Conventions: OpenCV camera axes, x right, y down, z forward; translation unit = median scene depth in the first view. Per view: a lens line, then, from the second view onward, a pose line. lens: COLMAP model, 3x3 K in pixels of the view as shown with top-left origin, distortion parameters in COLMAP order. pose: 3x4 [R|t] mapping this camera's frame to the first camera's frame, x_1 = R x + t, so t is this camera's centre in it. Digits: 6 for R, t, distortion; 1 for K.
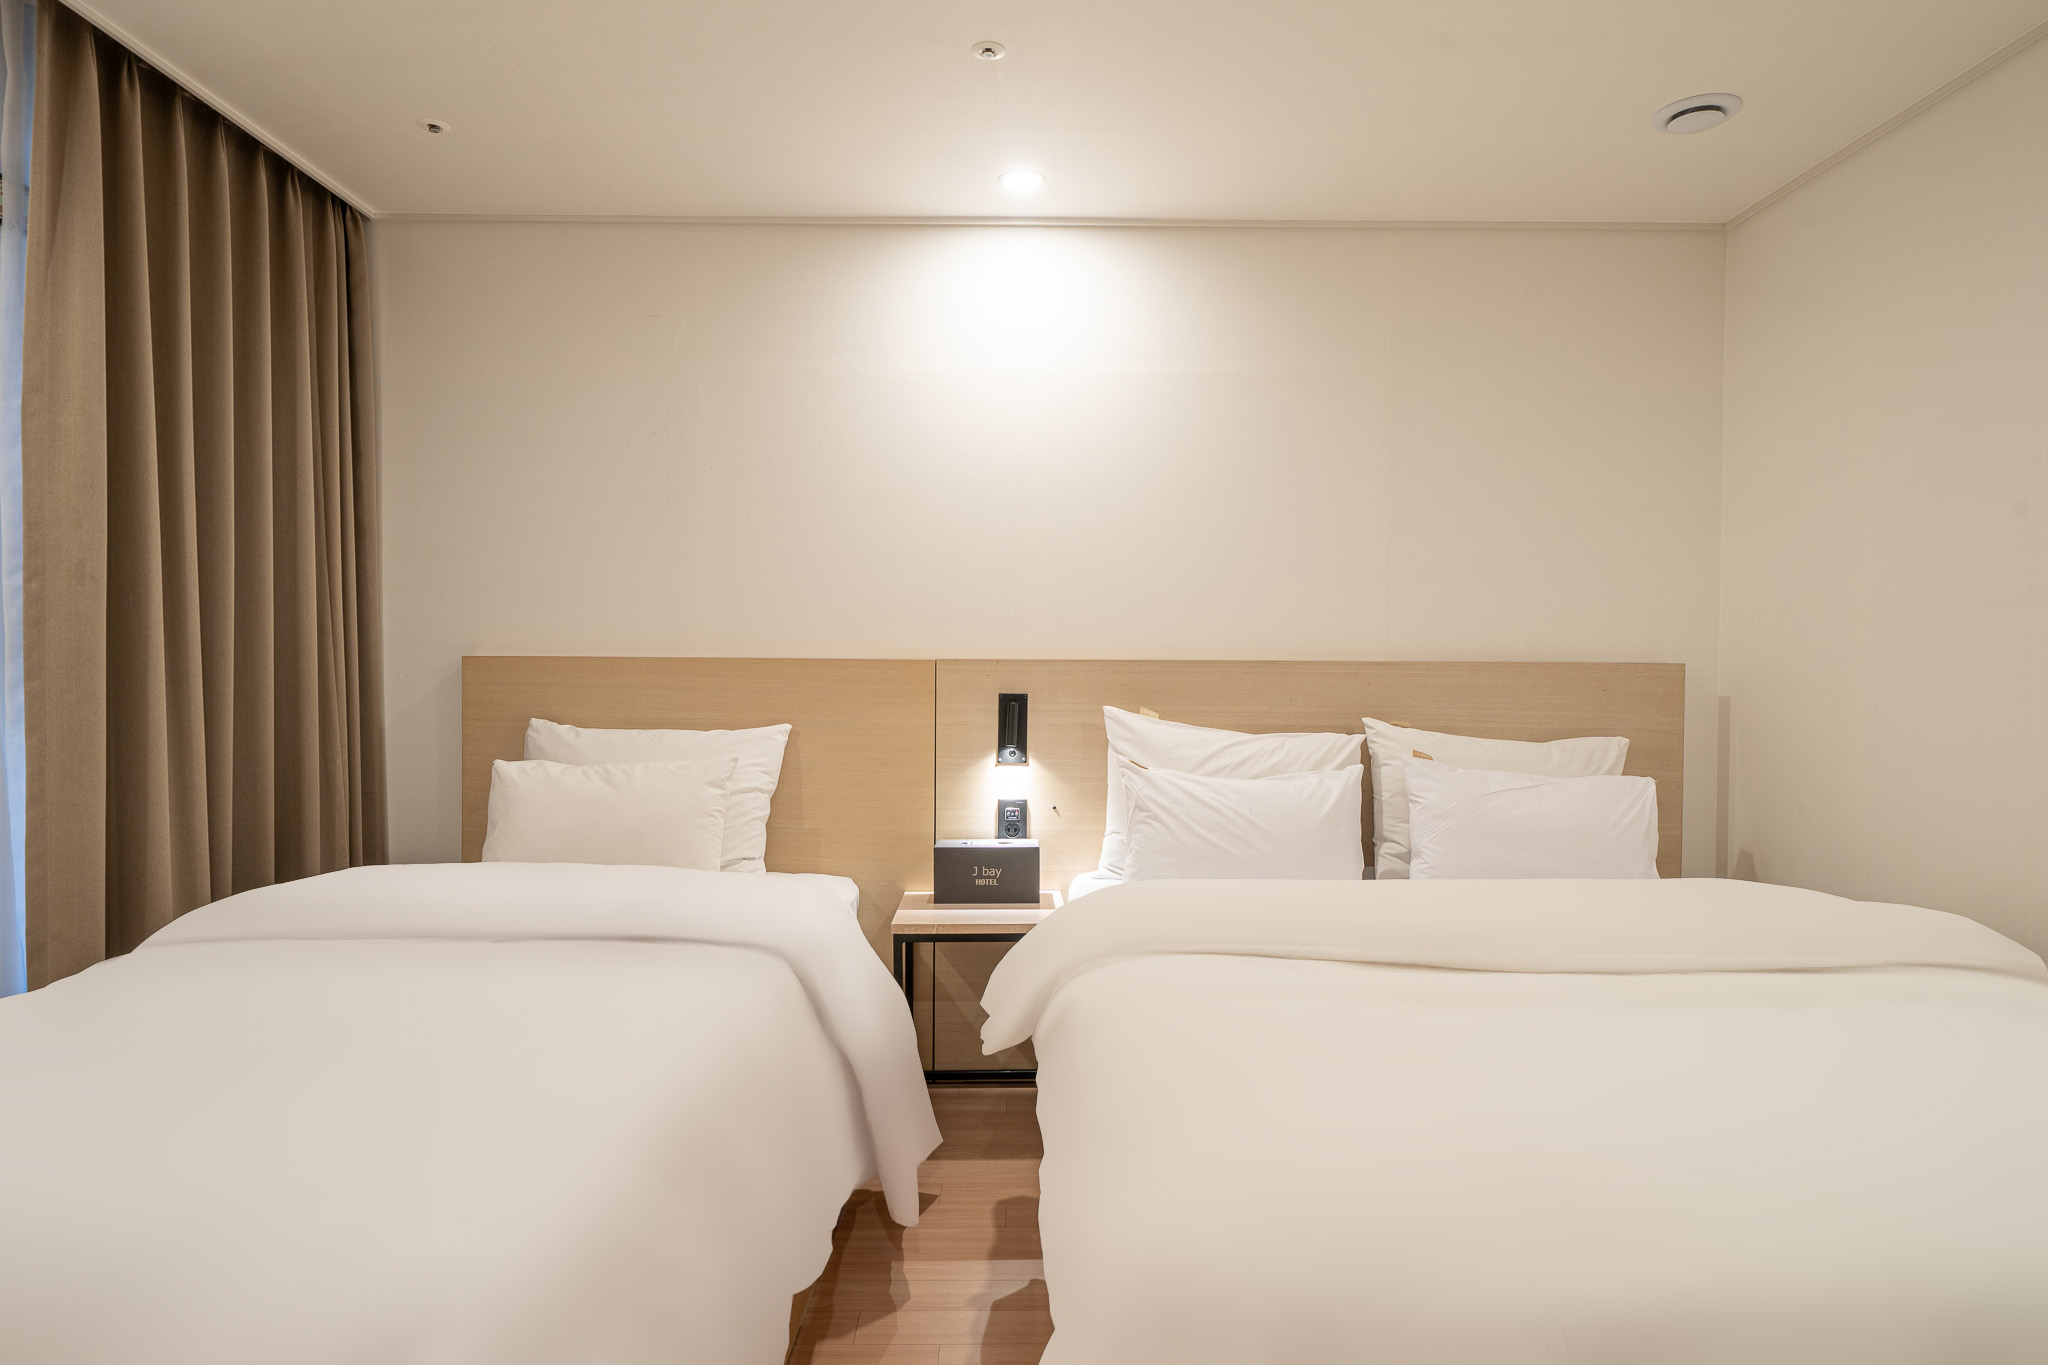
lens RADIAL K [[1146.3, 0, 1024.0], [0, 1146.3, 682.5], [0, 0, 1]] dist [0.016352, 0.000563]
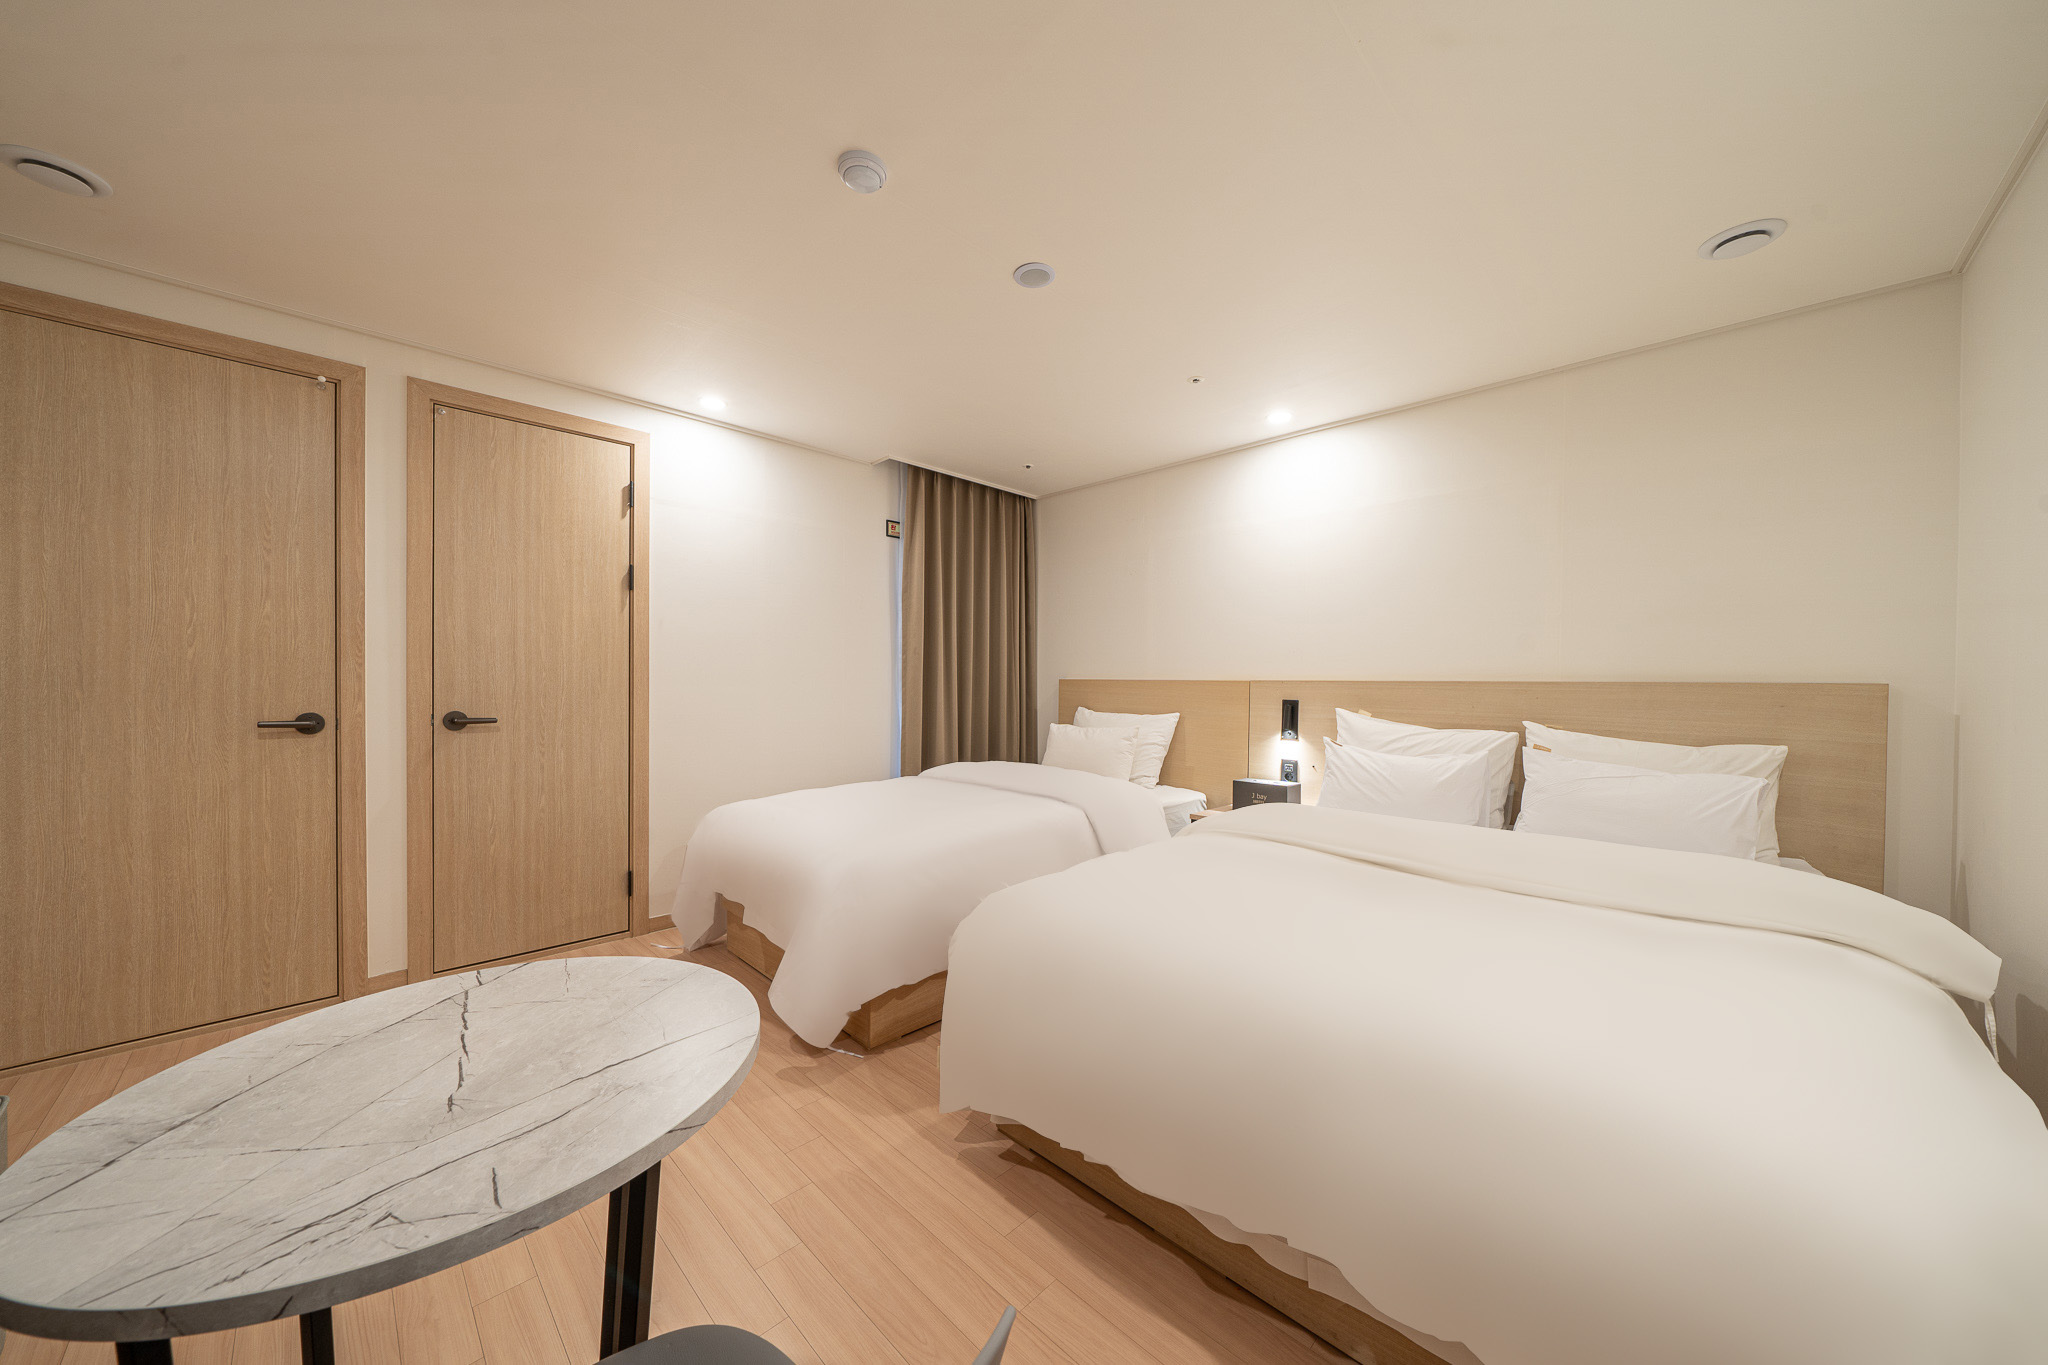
lens RADIAL K [[705.3, 0, 1021.7], [0, 705.3, 686.4], [0, 0, 1]] dist [-0.000435, -0.000016]
pose [[0.706379, 0.005393, -0.707813, 0.475443], [-0.014253, 0.999877, -0.006606, 0.001975], [0.707690, 0.014755, 0.706369, -0.065361]]
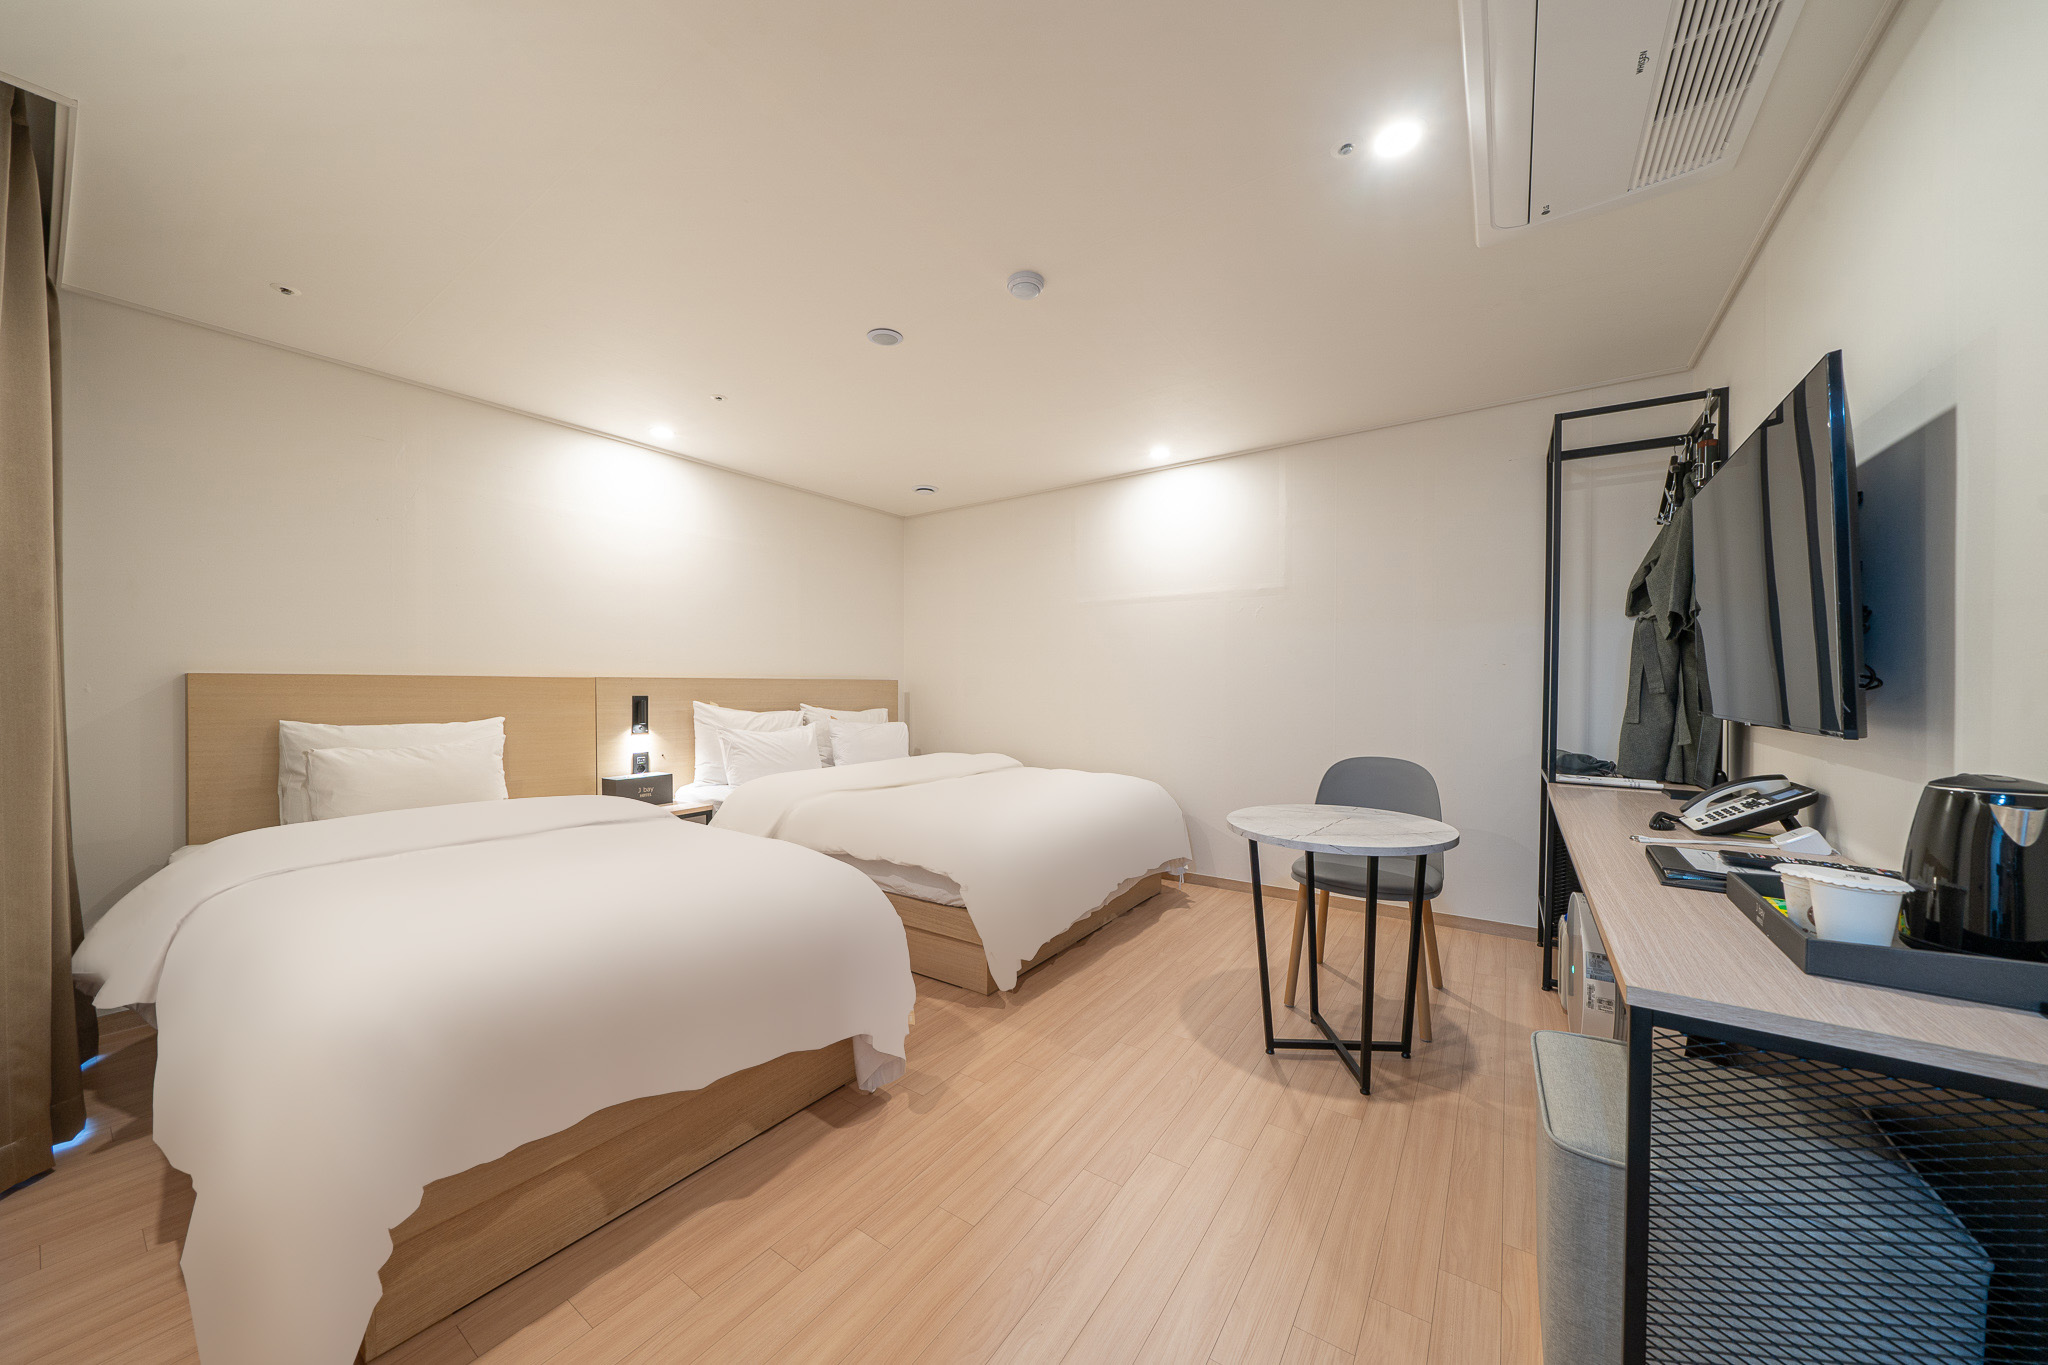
lens RADIAL K [[705.3, 0, 1021.7], [0, 705.3, 686.4], [0, 0, 1]] dist [-0.000435, -0.000016]
pose [[0.571394, -0.005278, 0.820659, -0.606548], [0.012876, 0.999914, -0.002534, 0.005323], [-0.820575, 0.012014, 0.571412, -0.170130]]
